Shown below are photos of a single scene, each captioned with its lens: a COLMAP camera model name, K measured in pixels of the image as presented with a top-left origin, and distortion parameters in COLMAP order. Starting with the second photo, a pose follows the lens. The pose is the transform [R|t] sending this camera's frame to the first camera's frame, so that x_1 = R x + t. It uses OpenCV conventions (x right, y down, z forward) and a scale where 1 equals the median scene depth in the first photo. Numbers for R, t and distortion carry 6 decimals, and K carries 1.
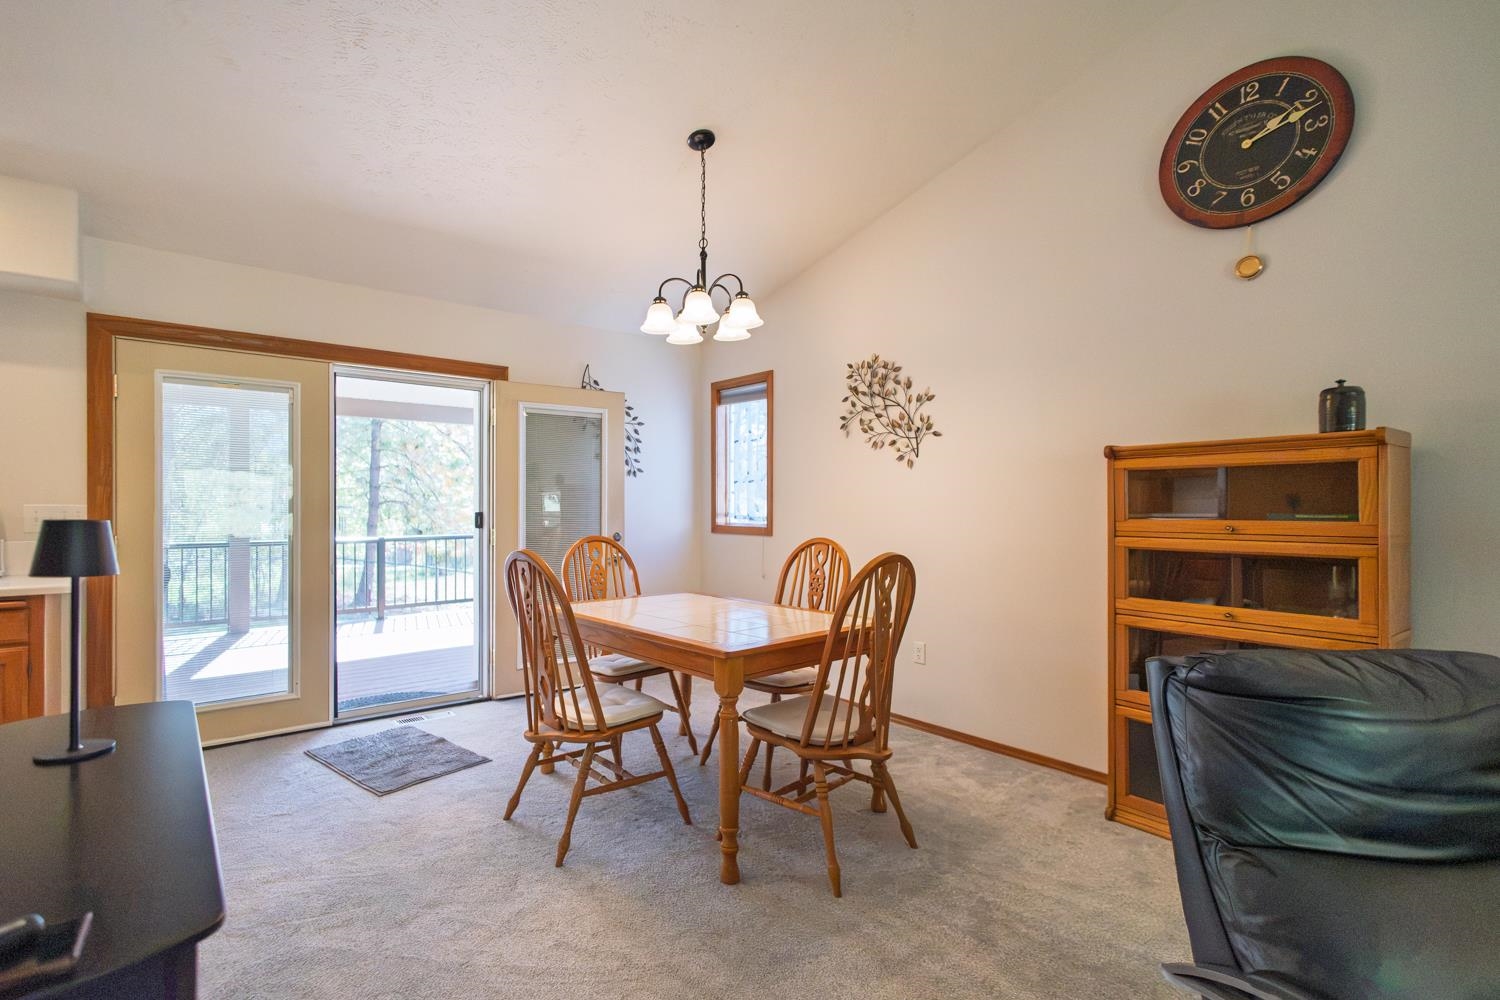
lens RADIAL K [[706.9, 0, 743.2], [0, 706.9, 498.5], [0, 0, 1]] dist [0.003491, -0.000560]
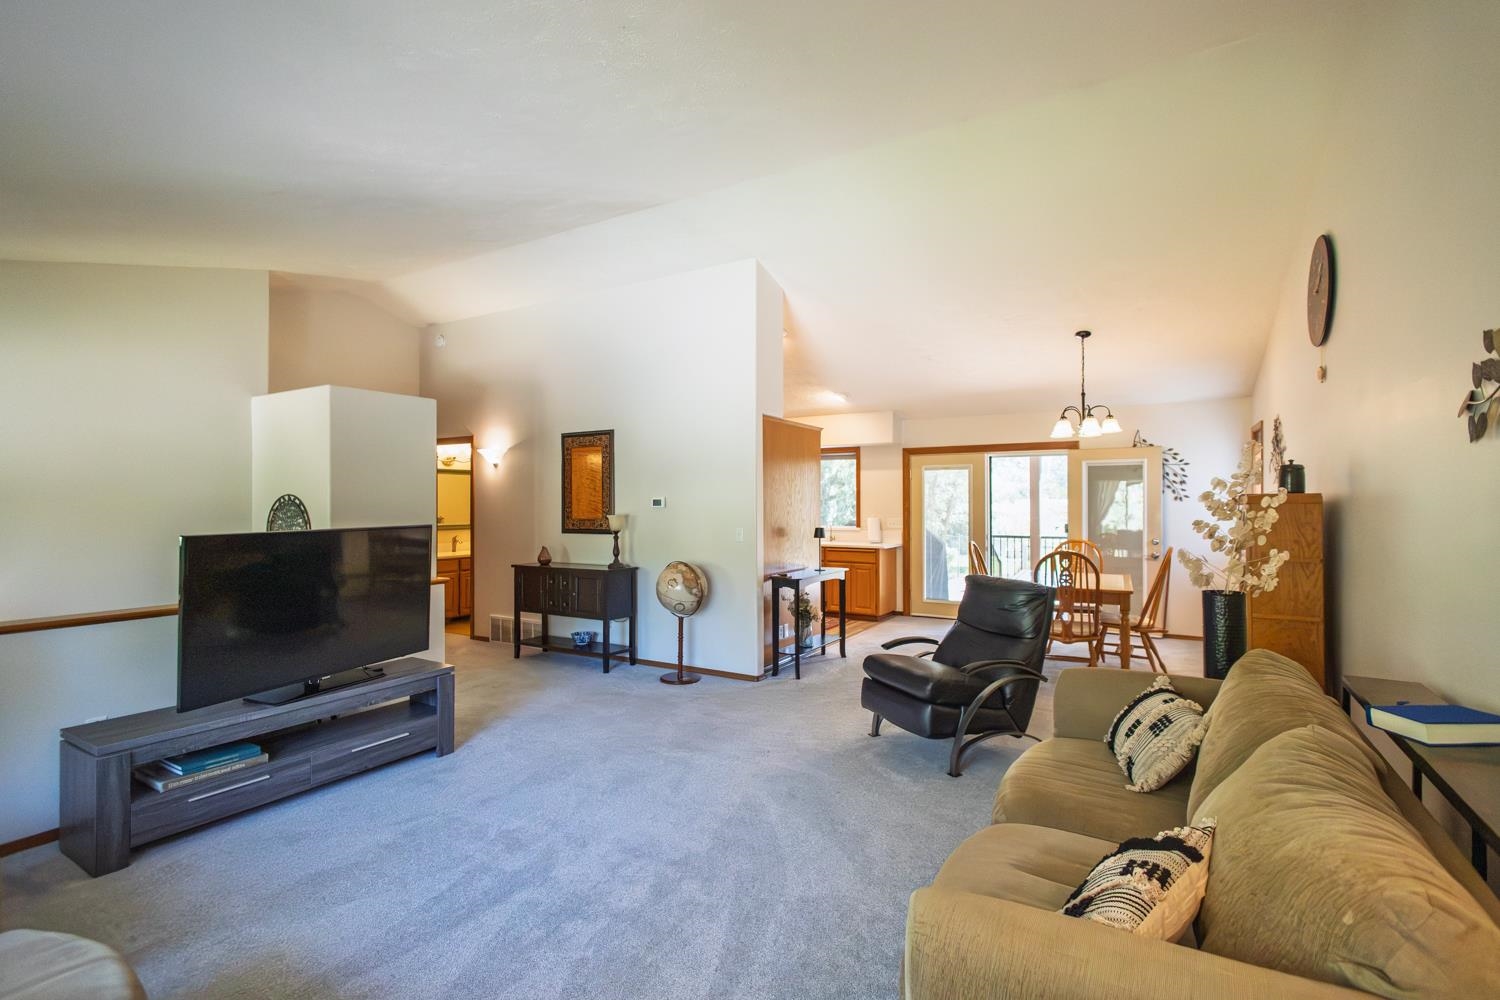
lens RADIAL K [[706.9, 0, 743.8], [0, 706.9, 499.8], [0, 0, 1]] dist [0.003491, -0.000560]
pose [[0.357299, -0.006180, -0.933970, 1.204517], [0.010060, 0.999946, -0.002768, -0.053505], [0.933936, -0.008407, 0.357341, -0.469480]]
